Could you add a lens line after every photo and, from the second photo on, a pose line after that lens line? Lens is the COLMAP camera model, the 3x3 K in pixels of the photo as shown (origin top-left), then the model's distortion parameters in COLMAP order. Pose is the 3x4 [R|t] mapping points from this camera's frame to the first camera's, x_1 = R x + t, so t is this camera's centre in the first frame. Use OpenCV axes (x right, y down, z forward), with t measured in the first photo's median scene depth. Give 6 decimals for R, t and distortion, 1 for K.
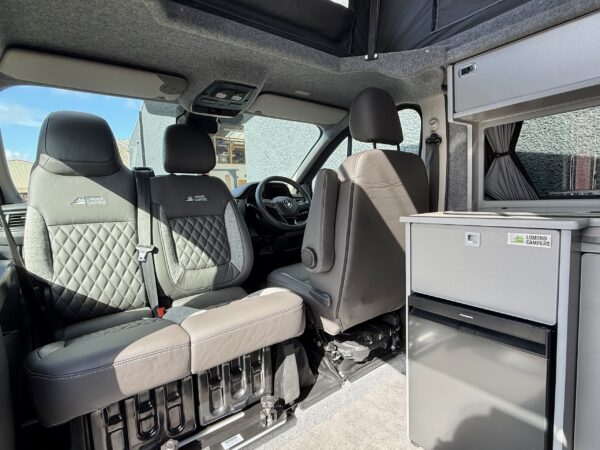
lens RADIAL K [[312.3, 0, 298.2], [0, 312.3, 229.0], [0, 0, 1]] dist [0.000151, 0.000890]
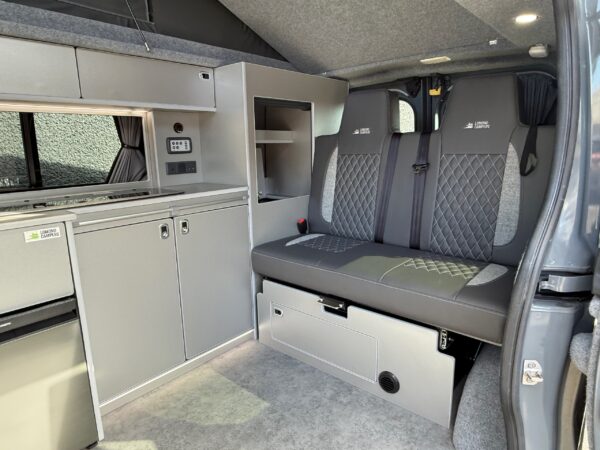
lens RADIAL K [[378.9, 0, 295.9], [0, 378.9, 228.2], [0, 0, 1]] dist [-0.004151, -0.002743]
pose [[-0.197109, -0.164573, 0.966470, -0.531779], [0.125833, 0.973409, 0.191418, -0.090542], [-0.972273, 0.159344, -0.171159, 0.198424]]
